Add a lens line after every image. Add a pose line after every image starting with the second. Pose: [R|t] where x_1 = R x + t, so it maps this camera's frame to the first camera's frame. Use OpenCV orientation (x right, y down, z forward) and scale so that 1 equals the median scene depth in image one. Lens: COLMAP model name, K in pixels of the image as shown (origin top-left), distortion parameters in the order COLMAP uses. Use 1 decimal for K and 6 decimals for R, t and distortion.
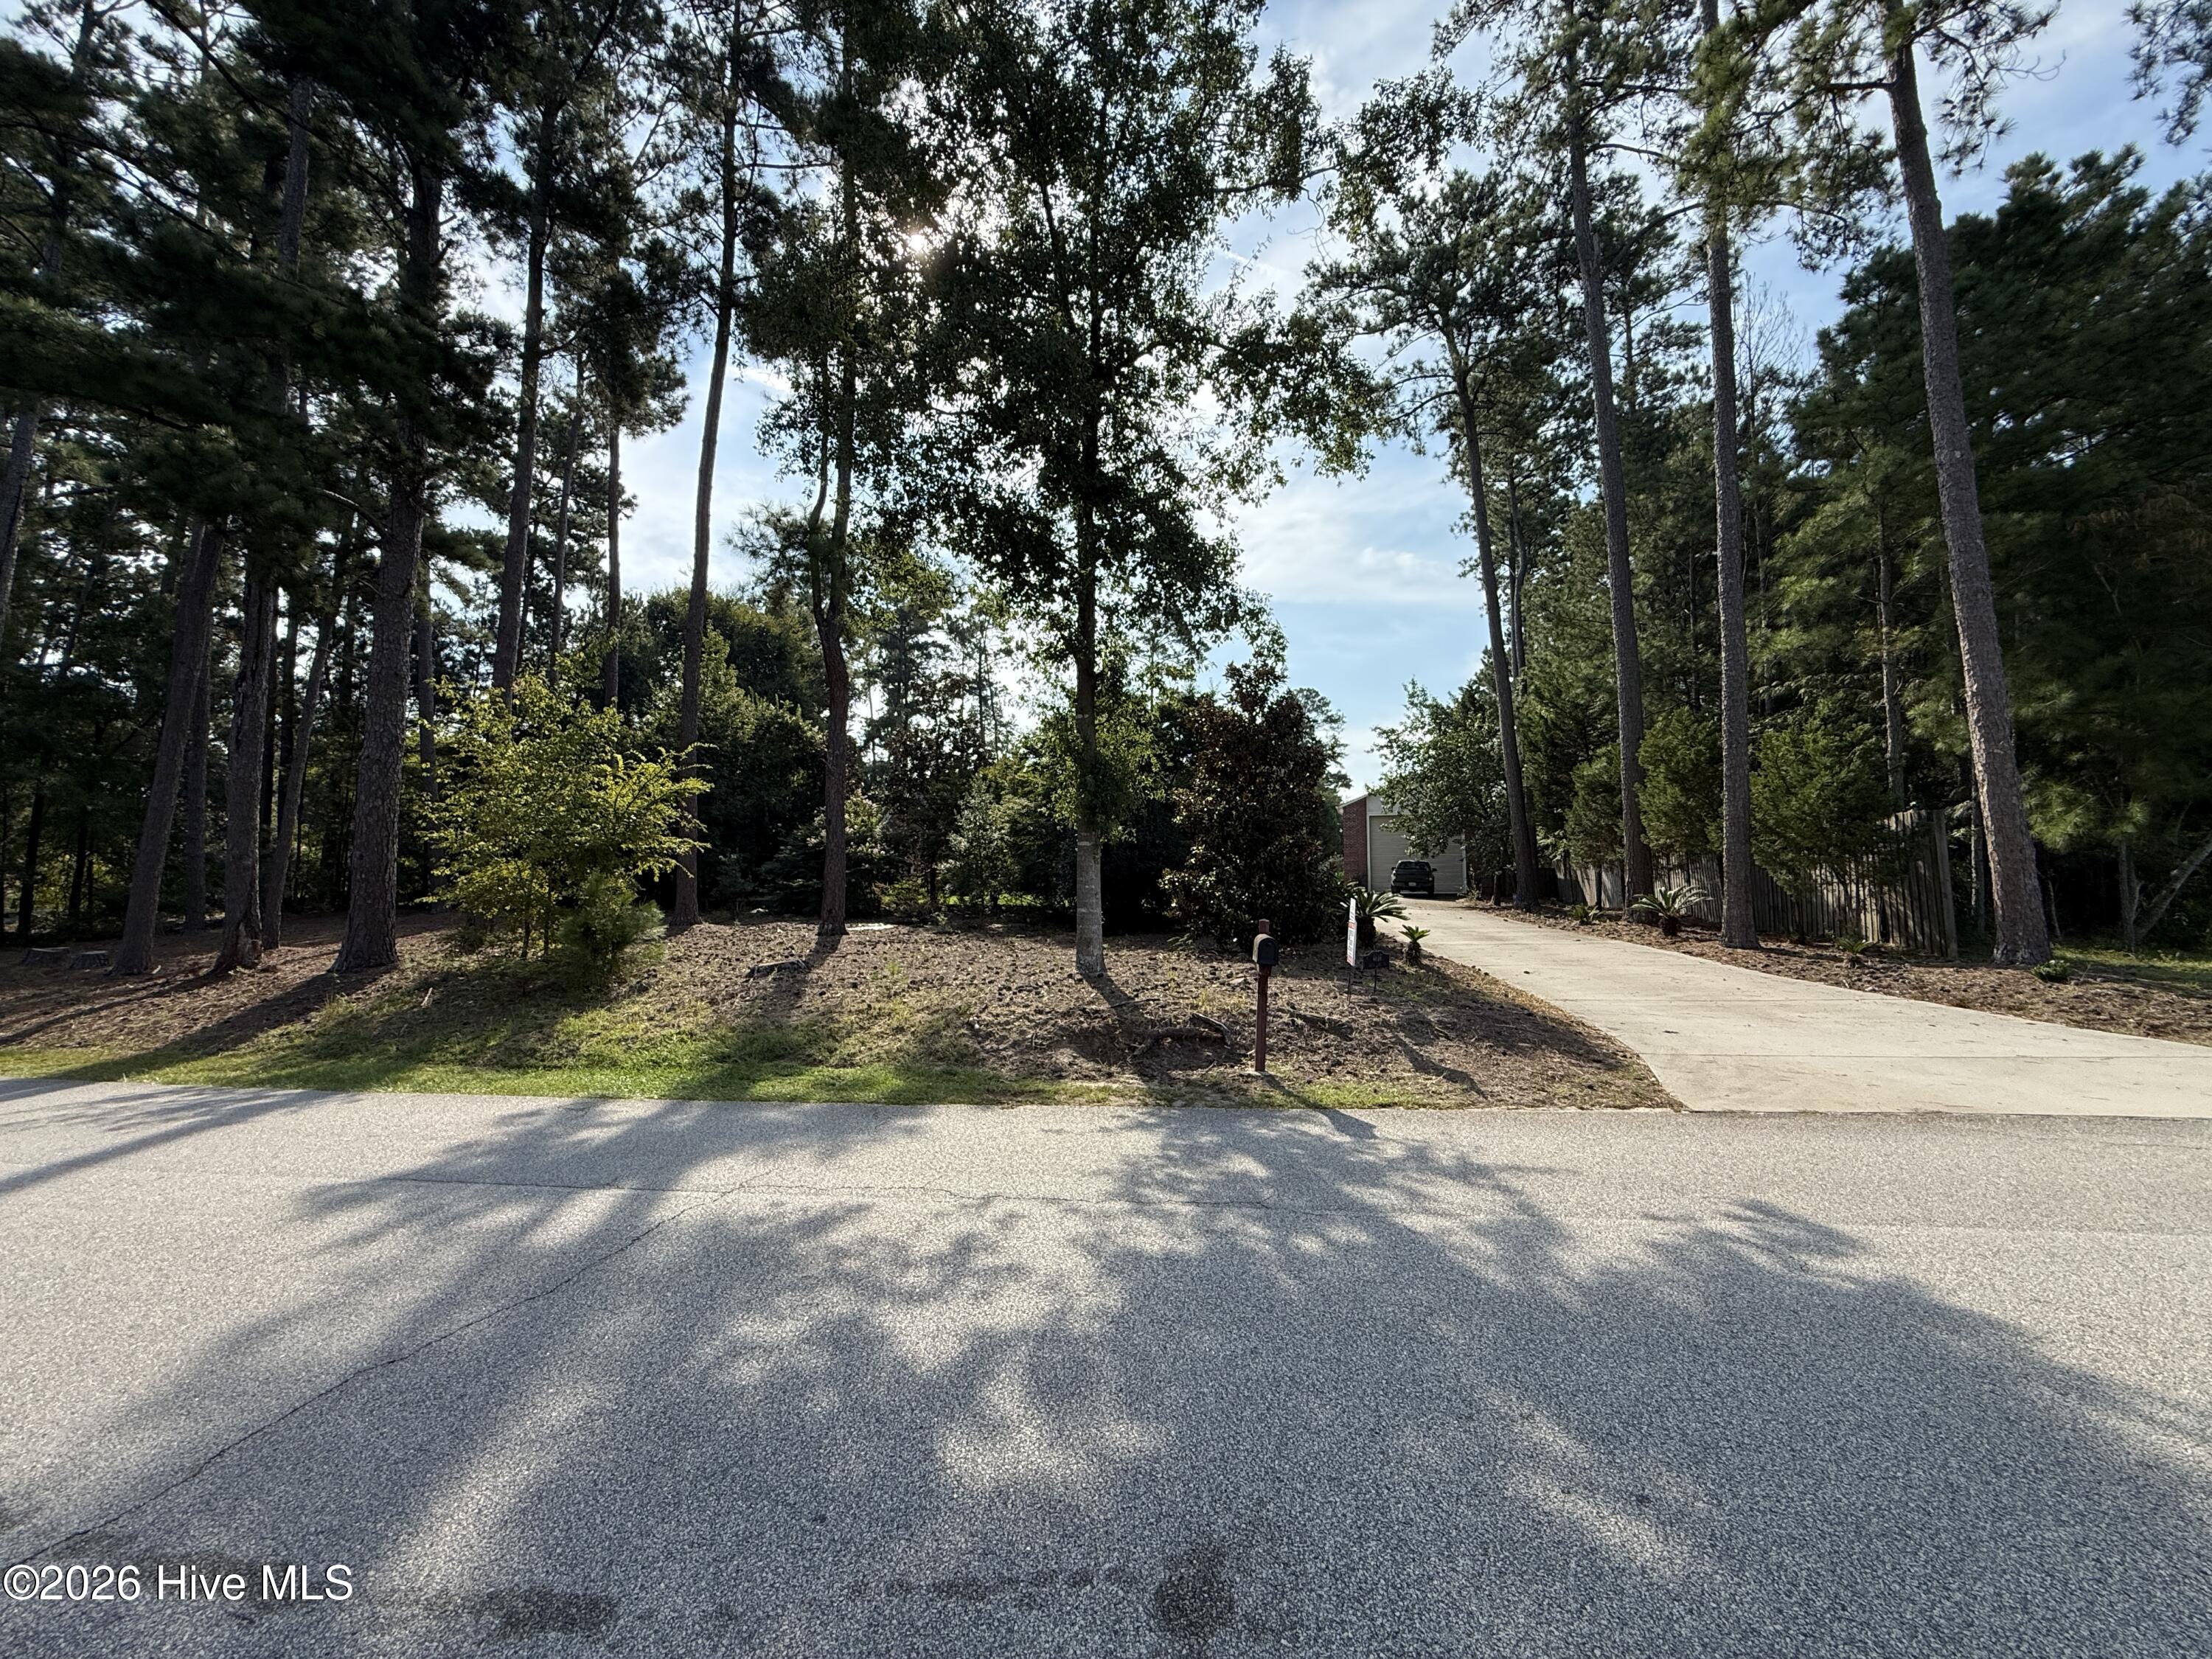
lens RADIAL K [[894.0, 0, 1104.4], [0, 894.0, 834.9], [0, 0, 1]] dist [-0.001770, 0.000304]
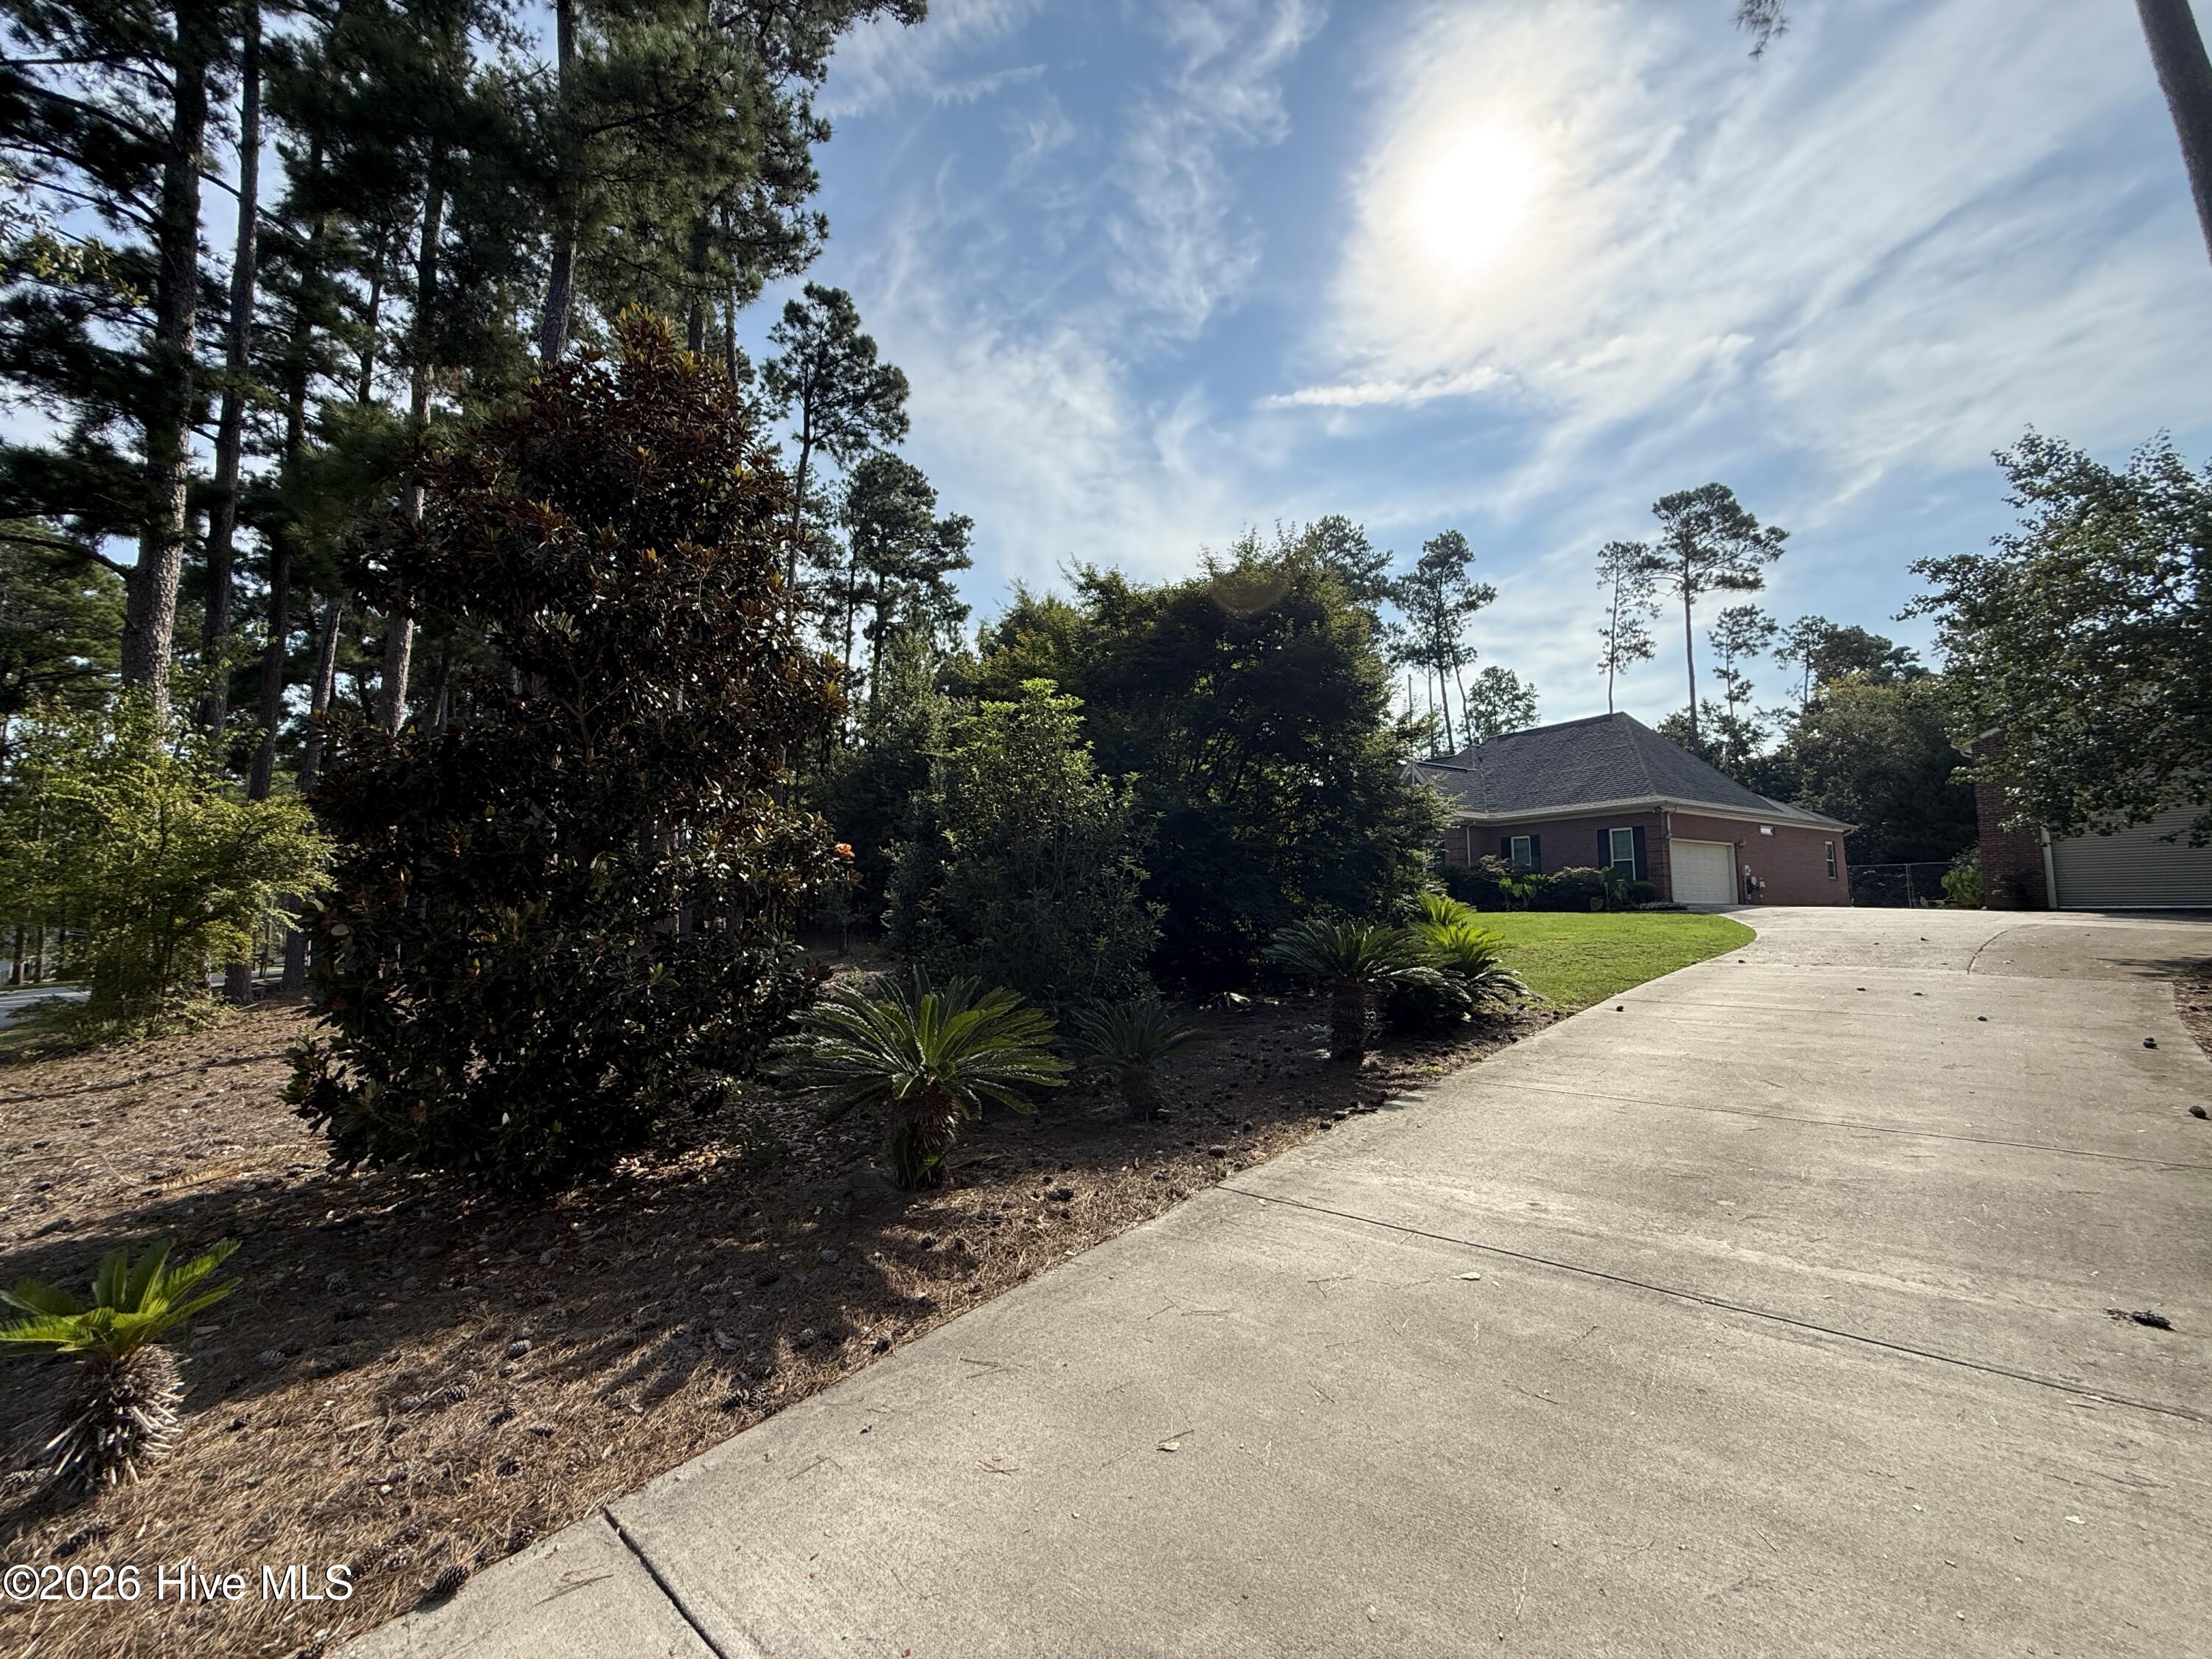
lens RADIAL K [[894.0, 0, 1104.4], [0, 894.0, 834.9], [0, 0, 1]] dist [-0.001770, 0.000304]
pose [[0.792862, -0.063777, -0.606055, 0.147563], [0.058142, 0.997889, -0.028948, 0.007281], [0.606622, -0.012286, 0.794896, 0.223176]]
